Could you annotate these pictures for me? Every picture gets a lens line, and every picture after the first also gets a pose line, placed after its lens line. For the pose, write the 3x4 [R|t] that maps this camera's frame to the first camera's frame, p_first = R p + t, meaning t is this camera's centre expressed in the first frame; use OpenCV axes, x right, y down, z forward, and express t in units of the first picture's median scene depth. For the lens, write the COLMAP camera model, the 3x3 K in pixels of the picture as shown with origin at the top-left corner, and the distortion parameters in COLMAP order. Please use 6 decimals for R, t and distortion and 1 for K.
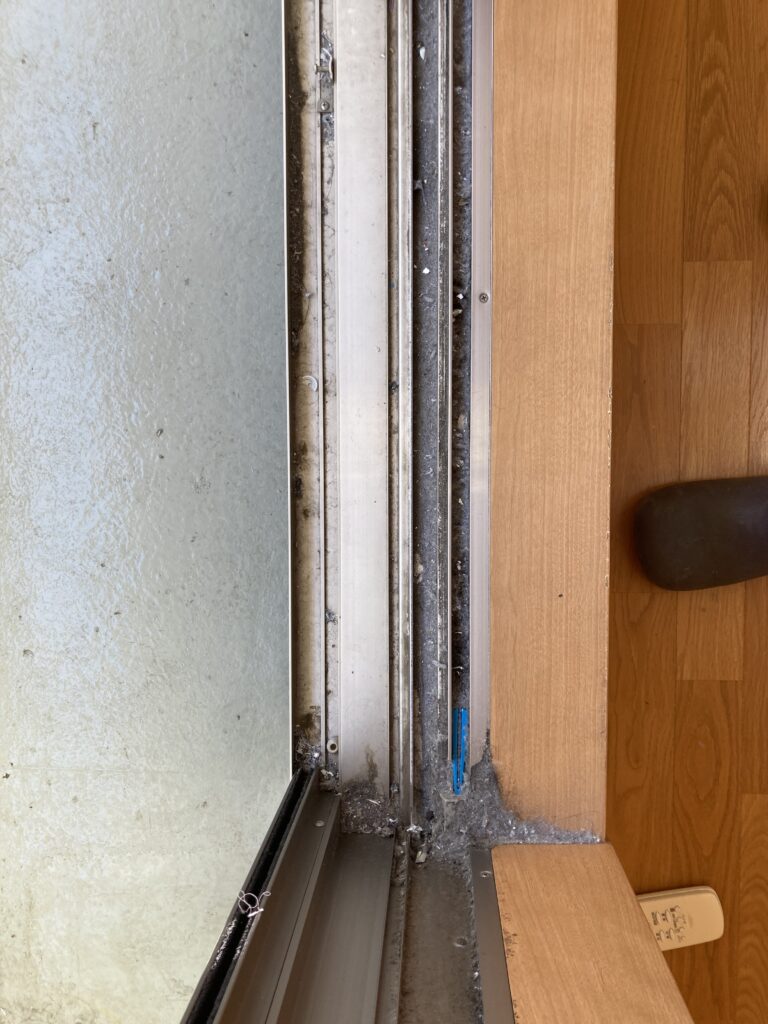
lens RADIAL K [[849.6, 0, 381.9], [0, 849.6, 520.6], [0, 0, 1]] dist [0.025106, -0.040935]
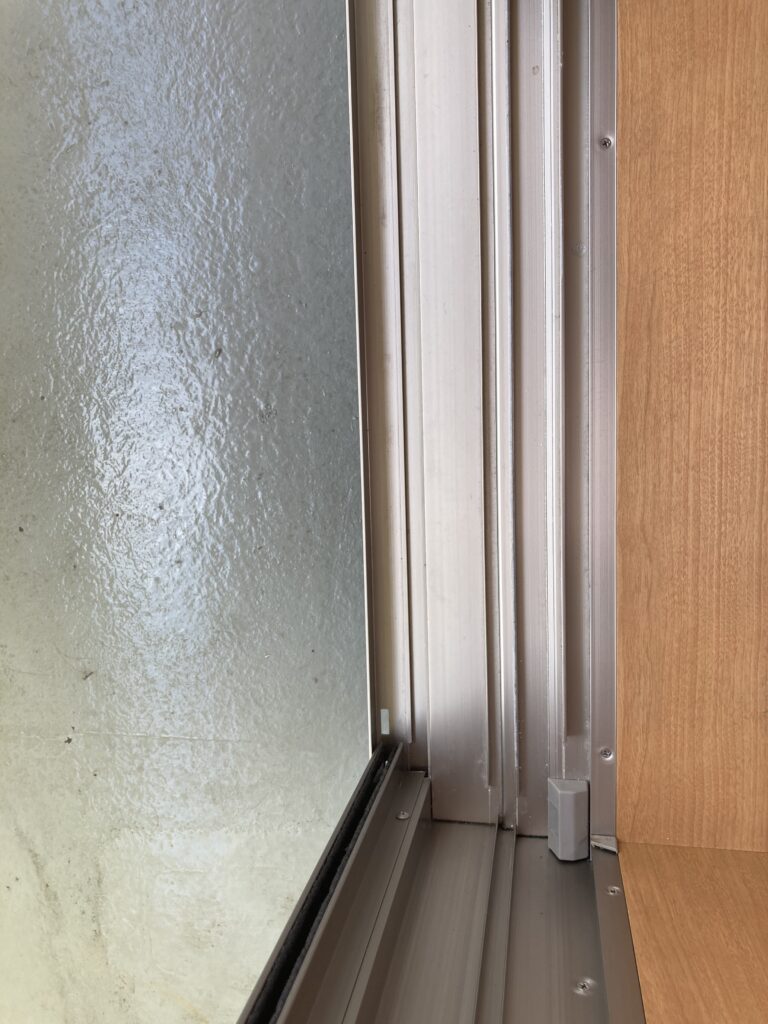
lens RADIAL K [[849.6, 0, 390.1], [0, 849.6, 505.7], [0, 0, 1]] dist [0.025106, -0.040935]
pose [[0.993426, -0.011520, -0.113891, 0.008707], [0.015797, 0.999201, 0.036725, 0.022968], [0.113377, -0.038283, 0.992814, 0.160763]]
